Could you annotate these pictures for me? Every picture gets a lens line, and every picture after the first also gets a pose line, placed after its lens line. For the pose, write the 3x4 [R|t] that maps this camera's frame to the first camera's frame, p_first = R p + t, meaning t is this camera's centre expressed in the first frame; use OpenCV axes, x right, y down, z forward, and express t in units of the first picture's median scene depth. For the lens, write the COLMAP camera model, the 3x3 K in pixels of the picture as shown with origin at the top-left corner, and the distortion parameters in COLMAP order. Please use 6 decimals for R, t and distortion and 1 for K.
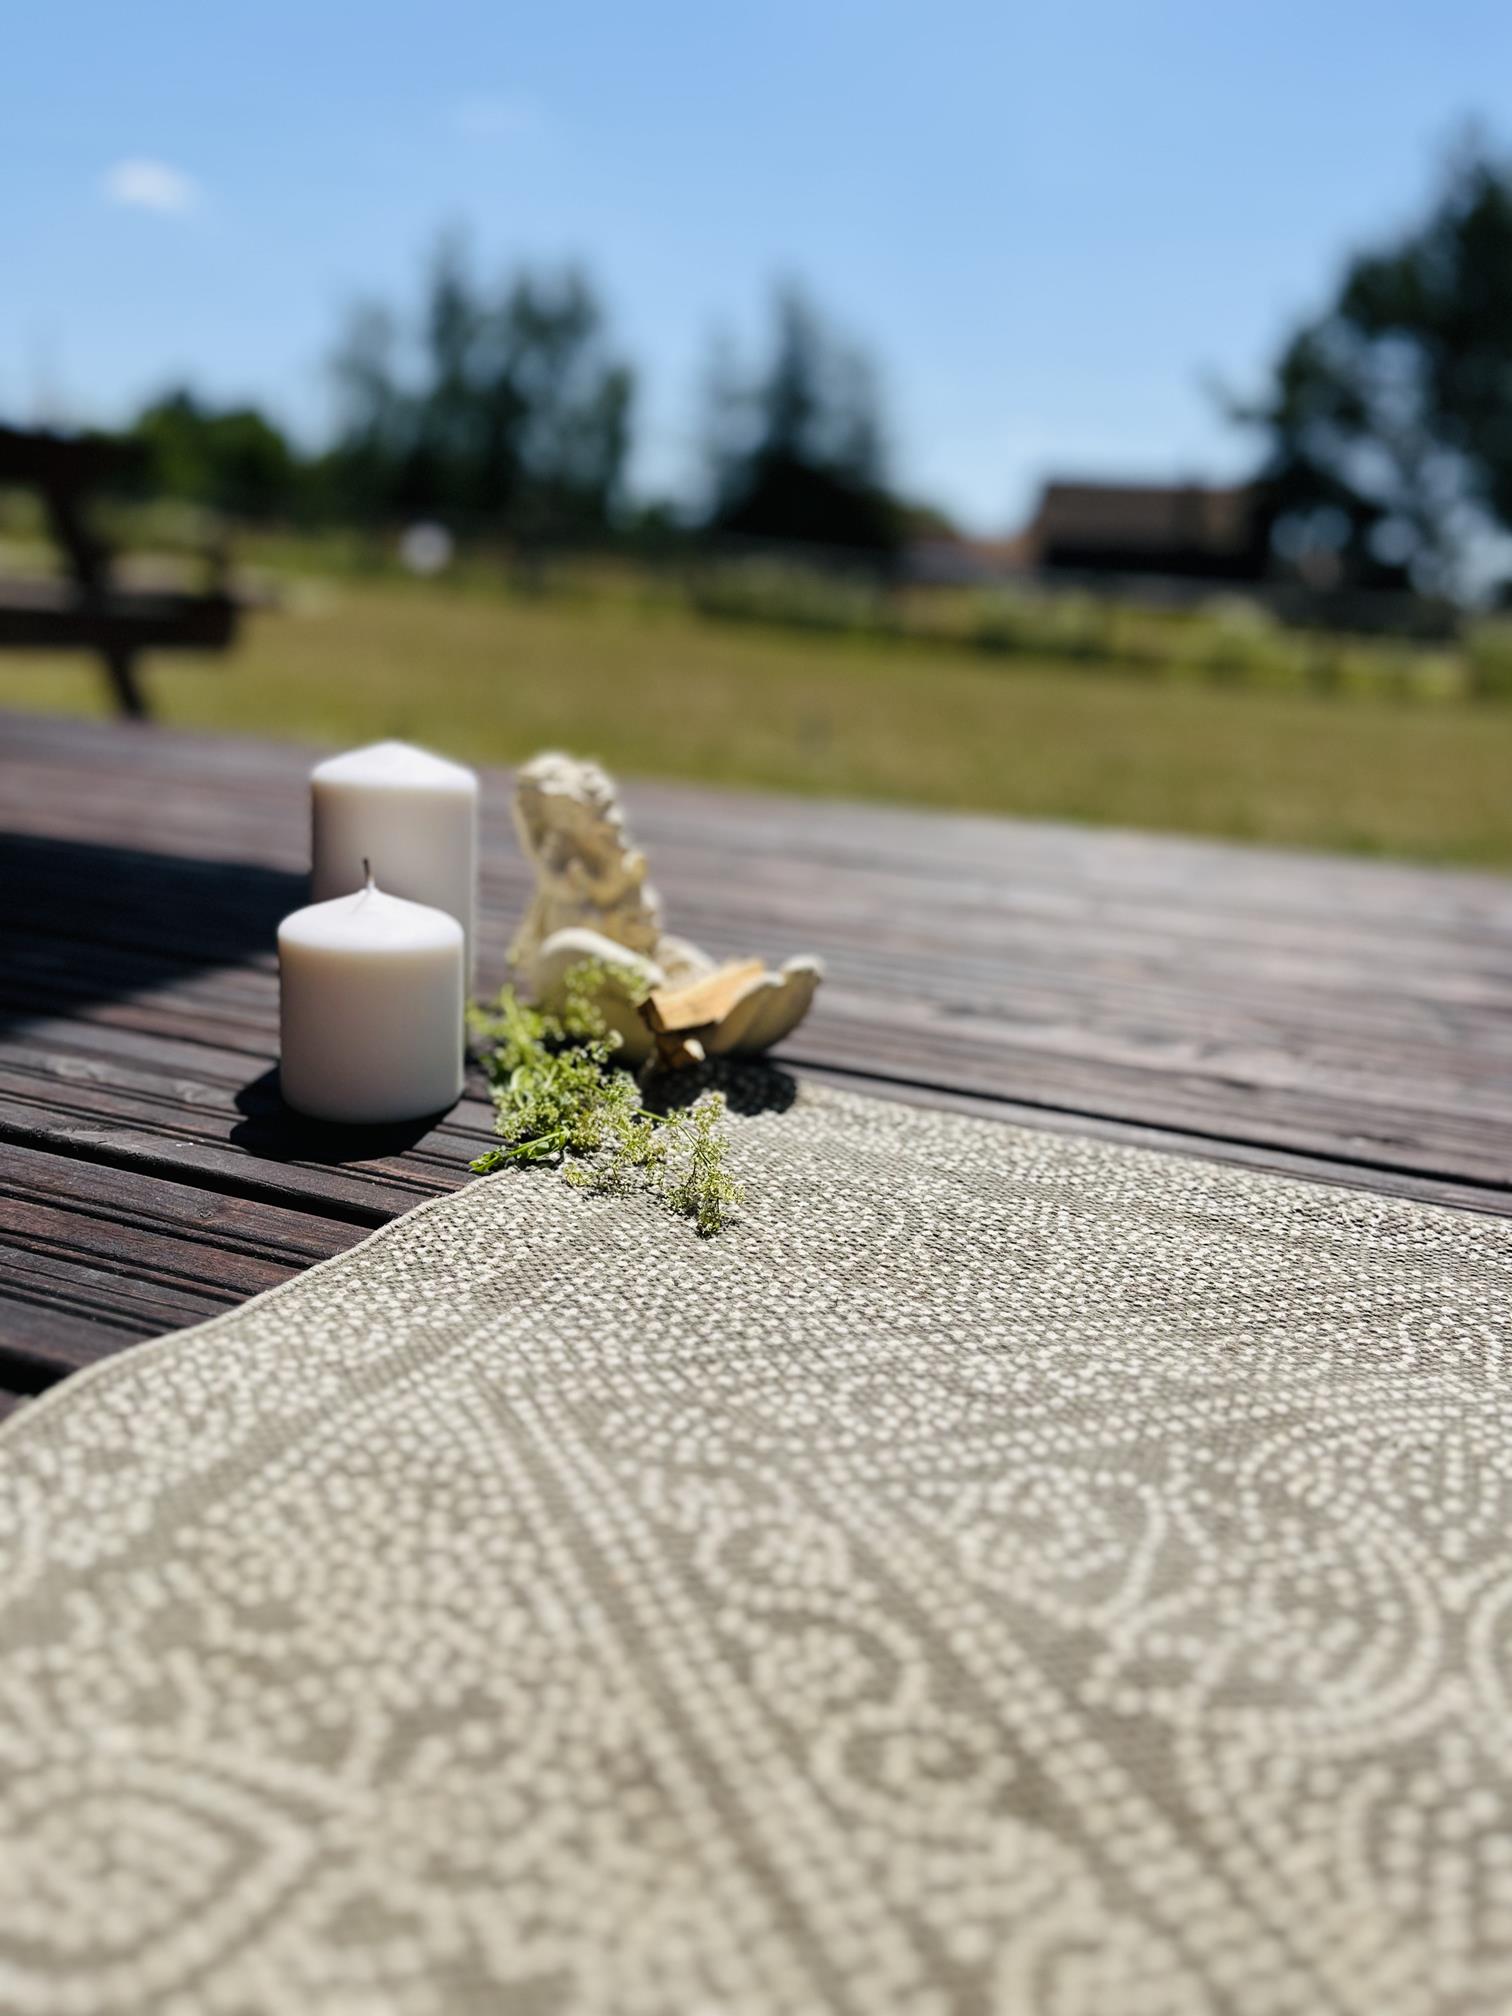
lens RADIAL K [[1590.7, 0, 756.0], [0, 1590.7, 1008.0], [0, 0, 1]] dist [0.048482, -0.005946]
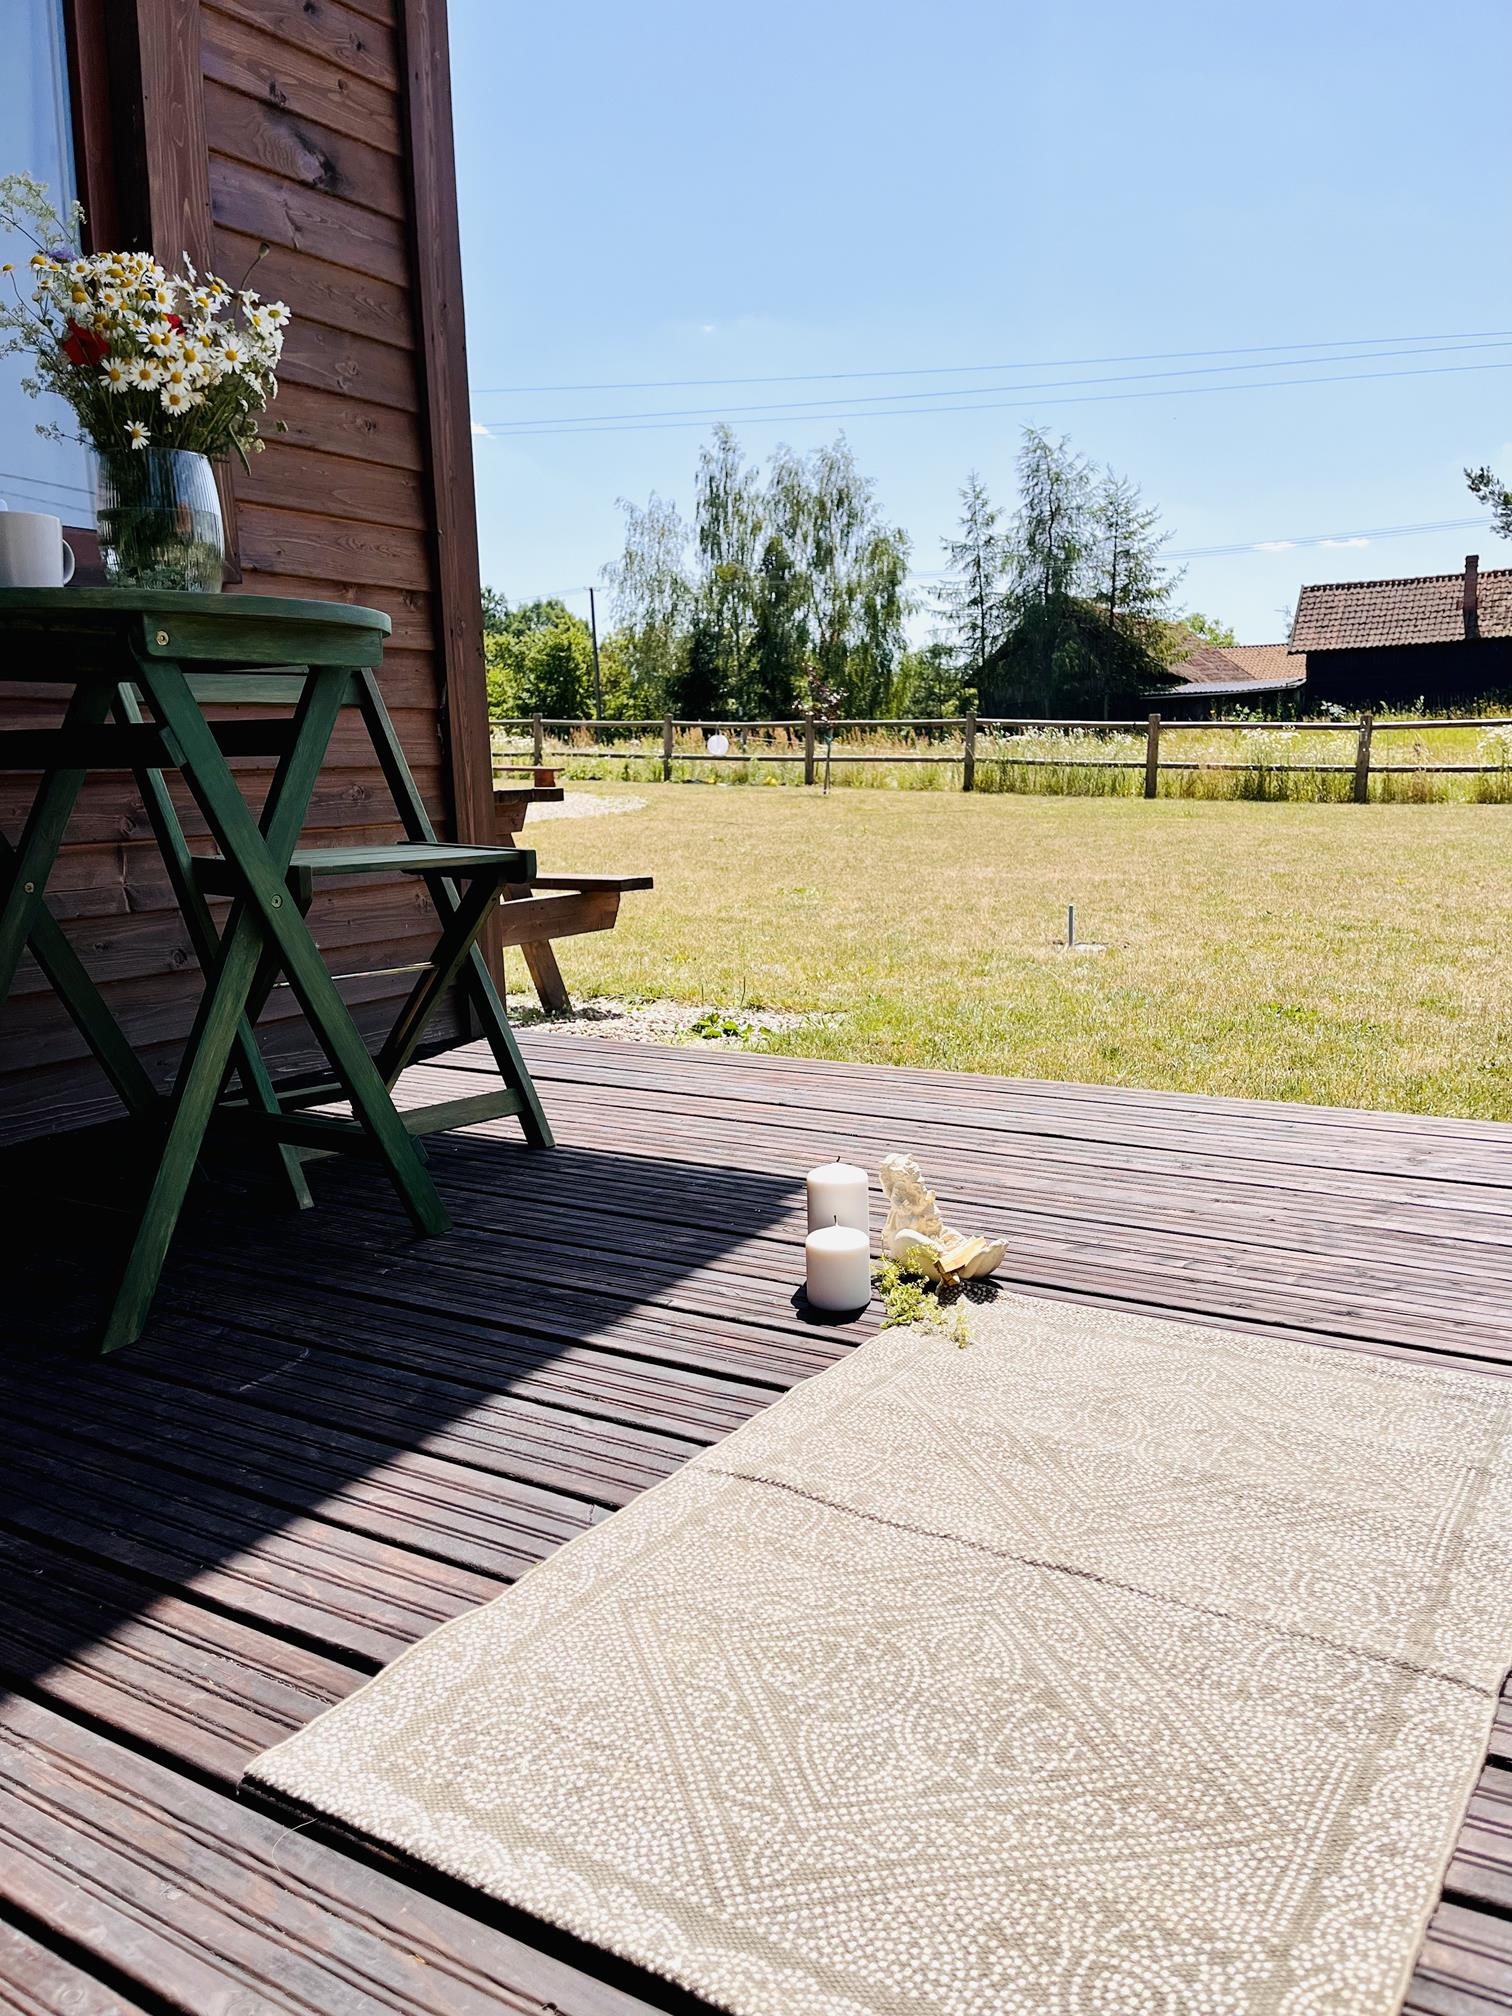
lens RADIAL K [[1590.7, 0, 756.0], [0, 1590.7, 1008.0], [0, 0, 1]] dist [0.048482, -0.005946]
pose [[0.982556, -0.058041, -0.176676, 0.130398], [0.042758, 0.995103, -0.089114, -0.204272], [0.180983, 0.080005, 0.980227, -1.731587]]
